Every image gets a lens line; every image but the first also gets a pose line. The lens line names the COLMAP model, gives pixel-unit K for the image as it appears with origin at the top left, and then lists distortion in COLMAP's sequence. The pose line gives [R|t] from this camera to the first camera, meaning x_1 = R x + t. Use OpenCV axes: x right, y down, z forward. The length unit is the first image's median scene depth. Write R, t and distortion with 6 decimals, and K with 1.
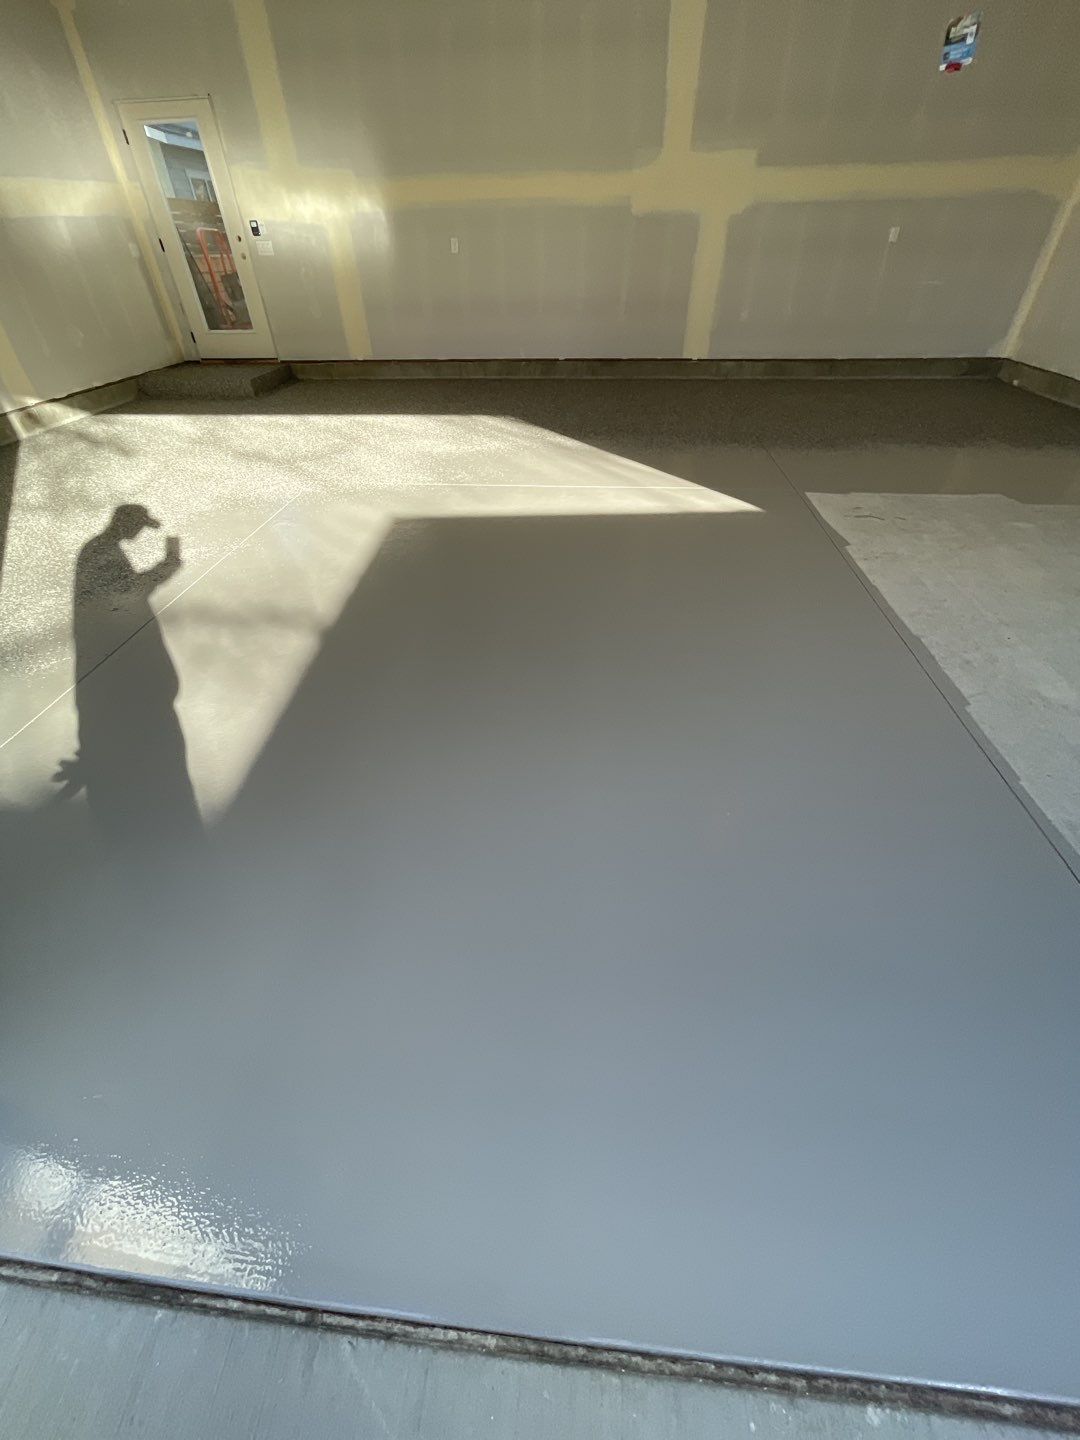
lens RADIAL K [[577.5, 0, 537.3], [0, 577.5, 717.4], [0, 0, 1]] dist [-0.006191, 0.001480]
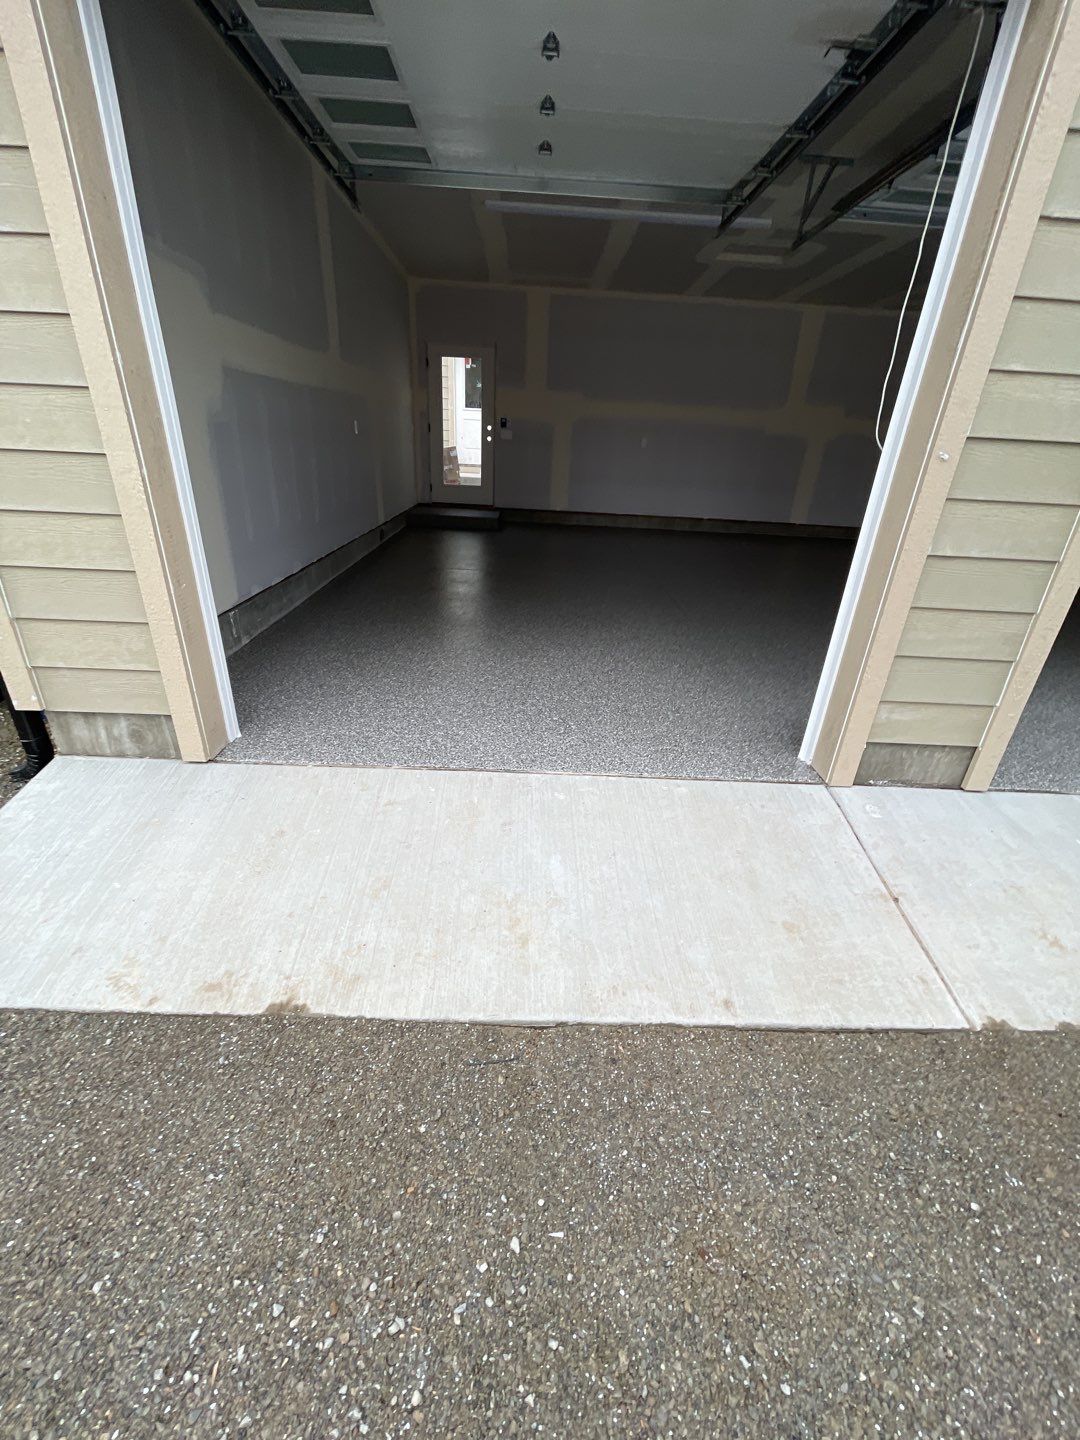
lens RADIAL K [[577.5, 0, 537.2], [0, 577.5, 716.3], [0, 0, 1]] dist [-0.006191, 0.001480]
pose [[0.992607, 0.015314, 0.120399, -0.594013], [0.013887, 0.971163, -0.238012, 0.197060], [-0.120572, 0.237924, 0.963771, -0.212787]]
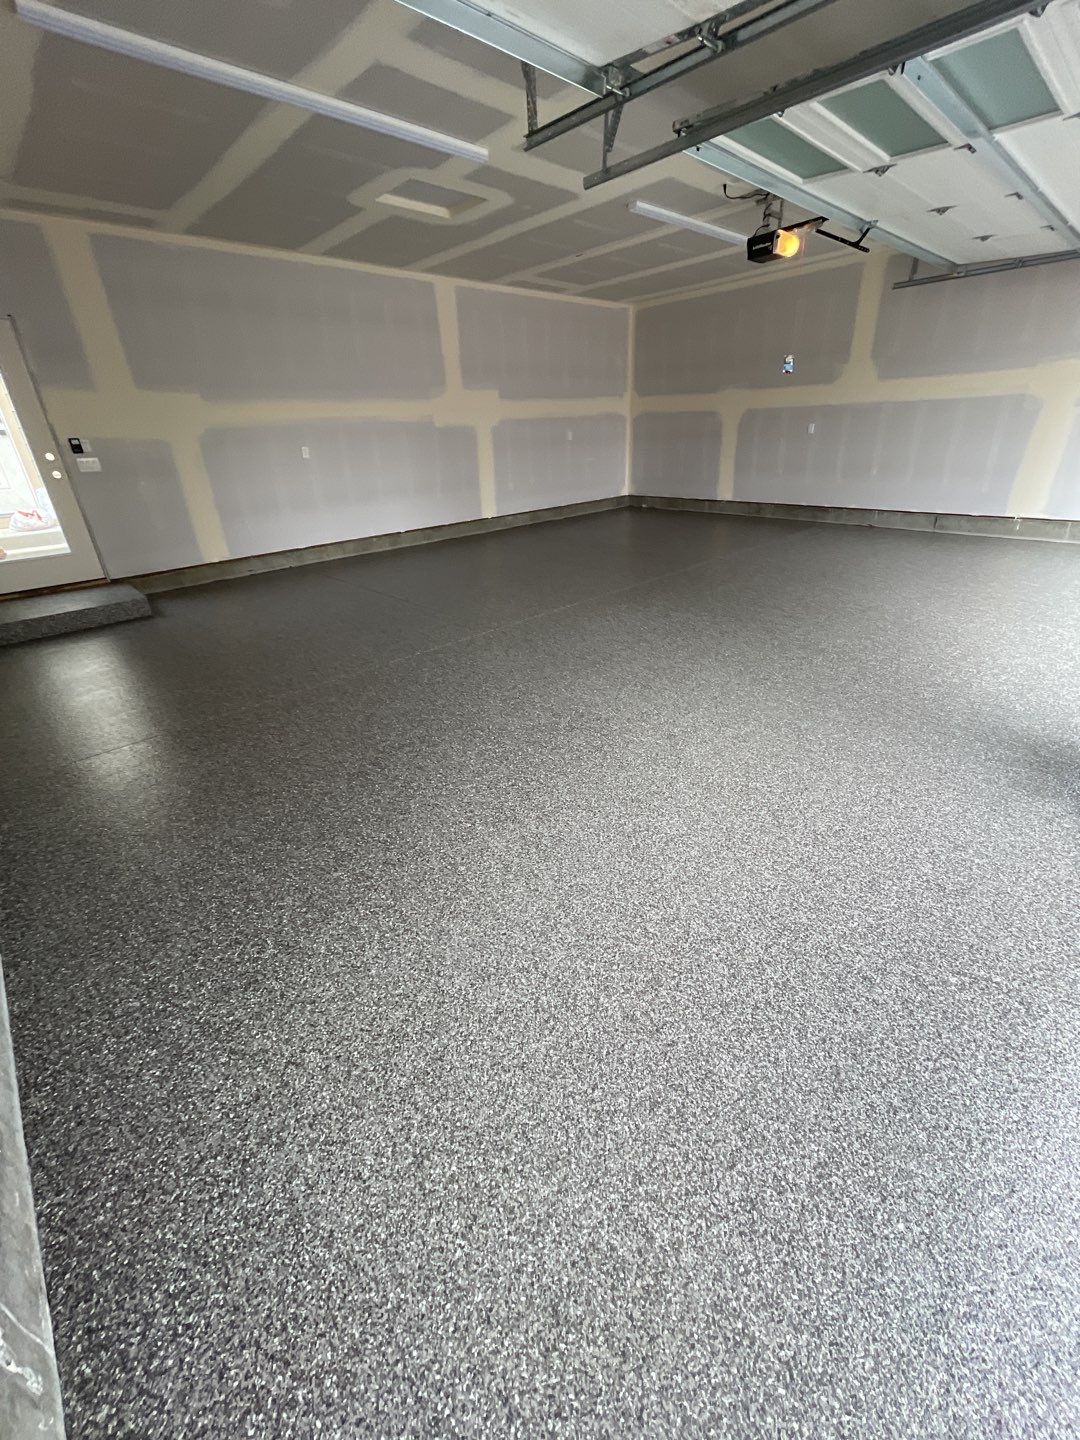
lens RADIAL K [[577.5, 0, 536.3], [0, 577.5, 715.4], [0, 0, 1]] dist [-0.006191, 0.001480]
pose [[0.657144, -0.343238, 0.671080, -0.788383], [0.502937, 0.862806, -0.051192, -0.112984], [-0.561441, 0.371152, 0.739615, 0.128826]]
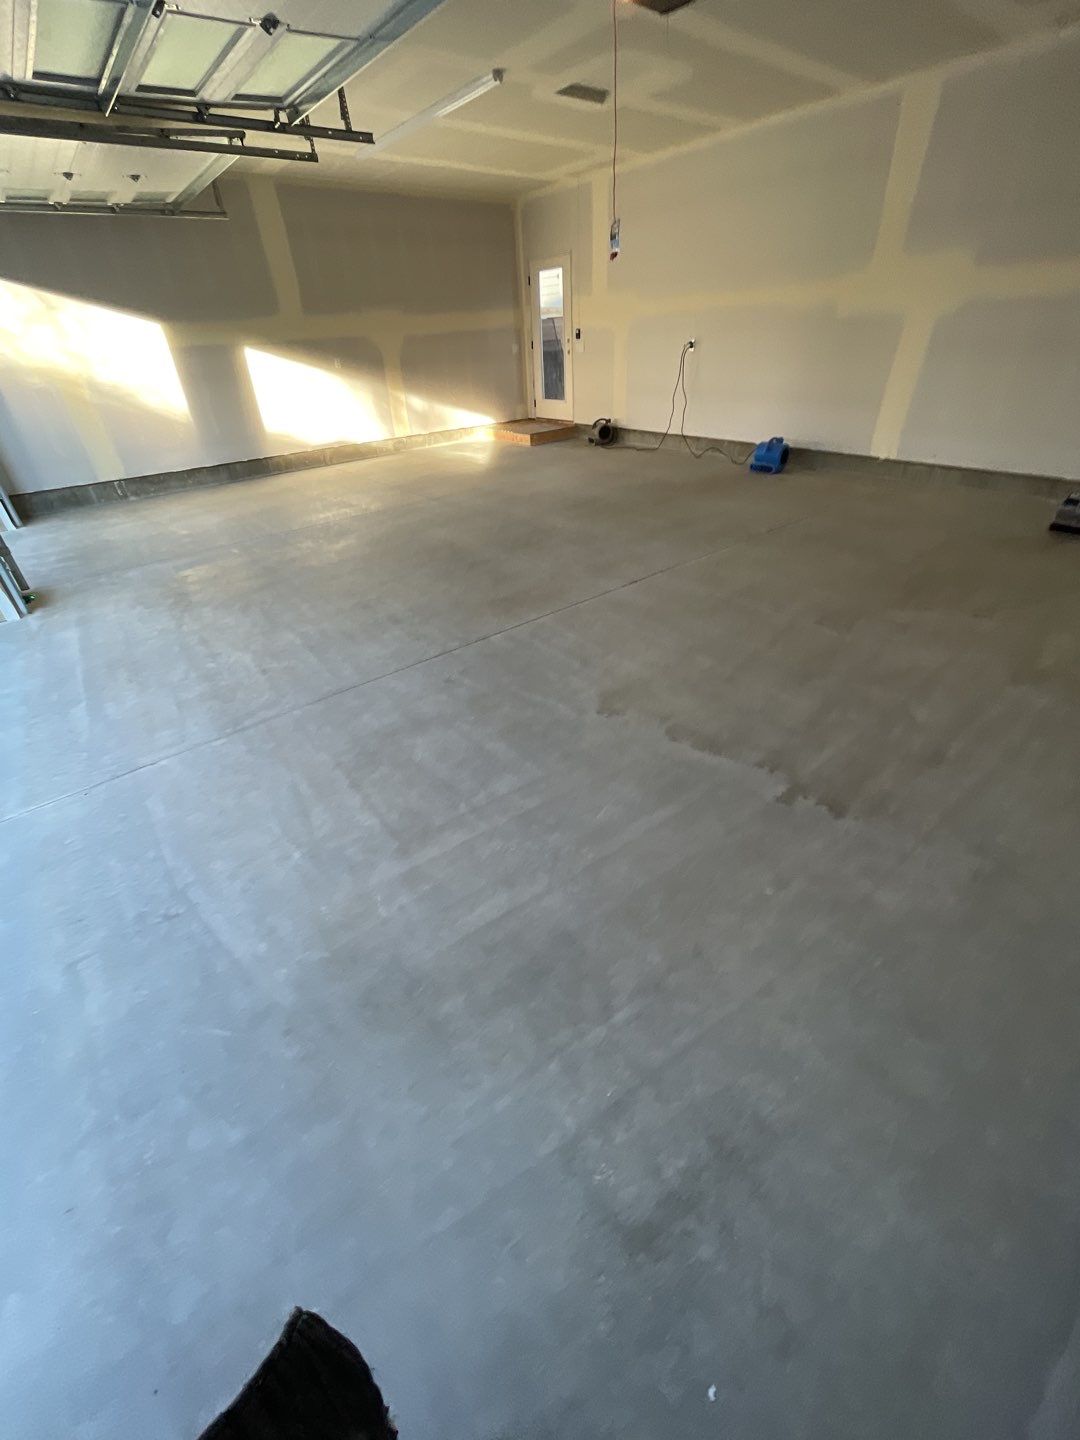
lens RADIAL K [[577.5, 0, 543.4], [0, 577.5, 714.7], [0, 0, 1]] dist [-0.006191, 0.001480]
pose [[0.697116, 0.384182, -0.605337, 0.681596], [-0.431574, 0.899070, 0.073595, -0.087260], [0.572515, 0.209944, 0.792559, 0.036635]]
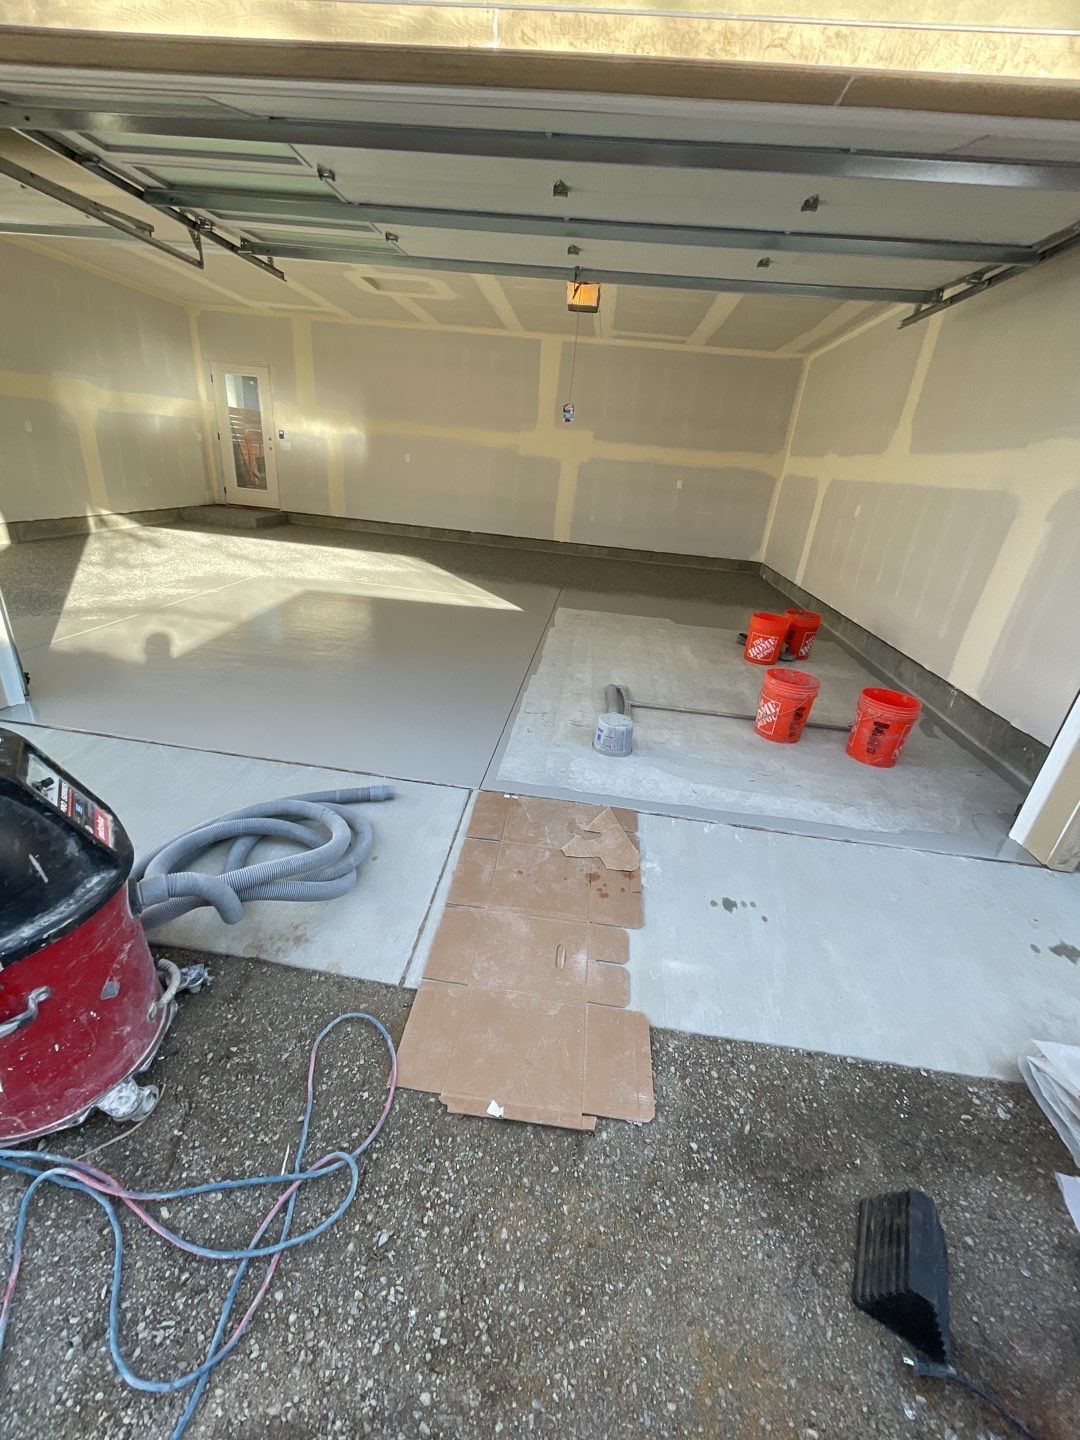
lens RADIAL K [[577.5, 0, 538.6], [0, 577.5, 712.7], [0, 0, 1]] dist [-0.006191, 0.001480]
pose [[0.994082, 0.106290, 0.022420, 0.254892], [-0.096031, 0.956347, -0.276006, 0.240085], [-0.050778, 0.272219, 0.960895, -0.339323]]
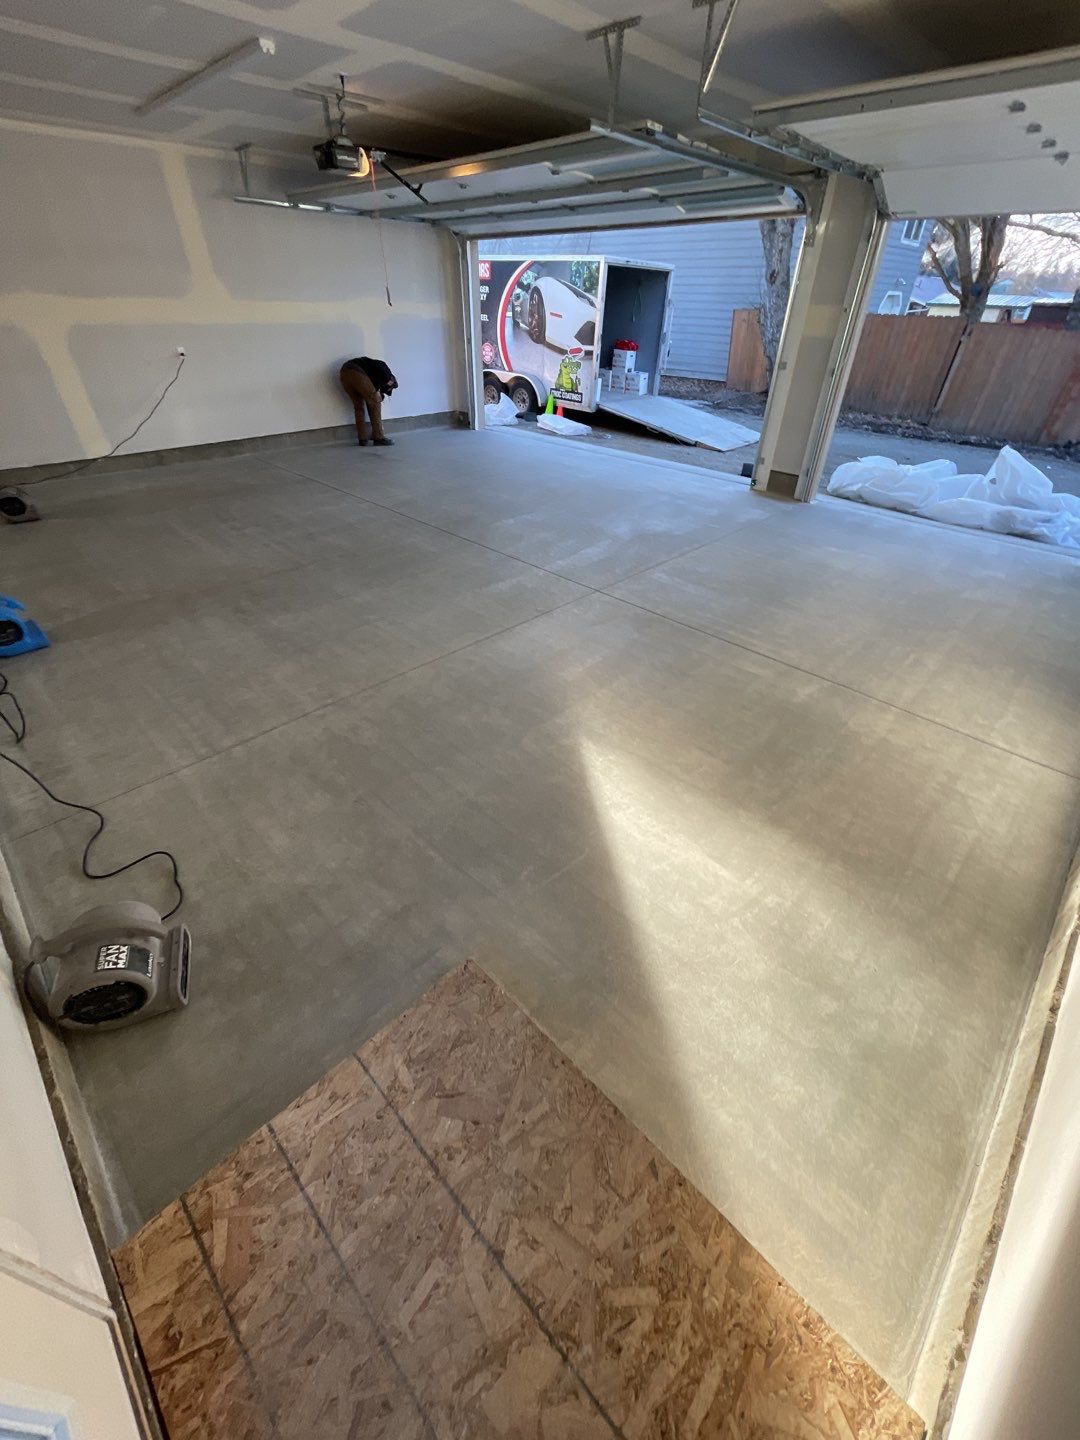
lens RADIAL K [[577.5, 0, 545.7], [0, 577.5, 717.2], [0, 0, 1]] dist [-0.006191, 0.001480]
pose [[-0.777648, -0.364681, 0.512124, -0.664755], [0.399288, 0.342723, 0.850359, -0.897491], [-0.485626, 0.865765, -0.120905, 0.958747]]
